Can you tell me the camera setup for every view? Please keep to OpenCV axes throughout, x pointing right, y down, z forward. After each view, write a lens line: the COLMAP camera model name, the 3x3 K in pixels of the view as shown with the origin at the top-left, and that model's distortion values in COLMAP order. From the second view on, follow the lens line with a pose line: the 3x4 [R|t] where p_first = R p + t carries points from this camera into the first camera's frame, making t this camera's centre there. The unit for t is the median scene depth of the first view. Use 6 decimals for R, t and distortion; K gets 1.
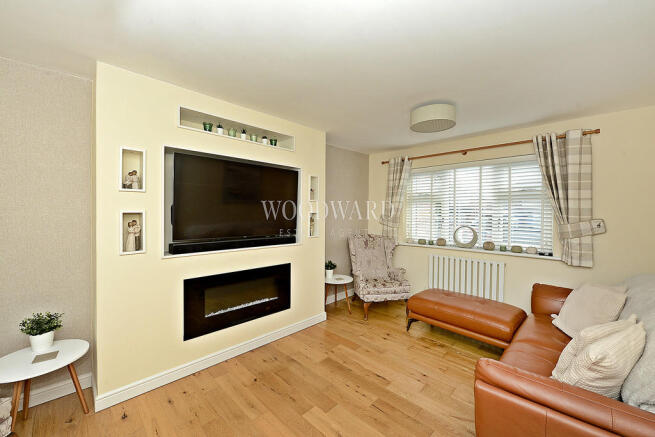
lens RADIAL K [[257.6, 0, 330.9], [0, 257.6, 215.1], [0, 0, 1]] dist [-0.010862, -0.000307]
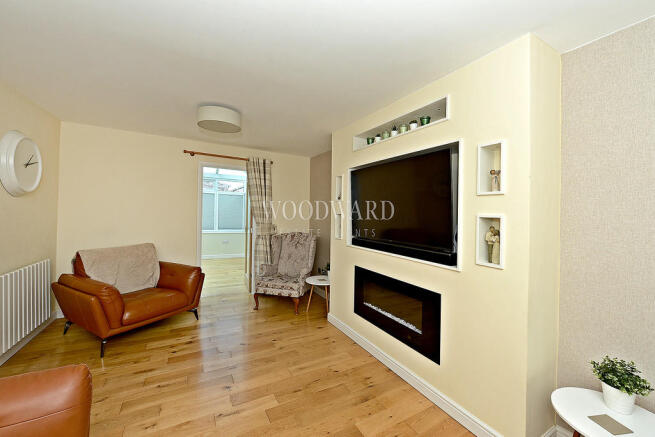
lens RADIAL K [[257.6, 0, 330.8], [0, 257.6, 217.6], [0, 0, 1]] dist [-0.010862, -0.000307]
pose [[-0.262439, 0.001704, -0.964947, 0.604433], [-0.030652, 0.999479, 0.010102, -0.004413], [0.964462, 0.032229, -0.262250, 1.009471]]
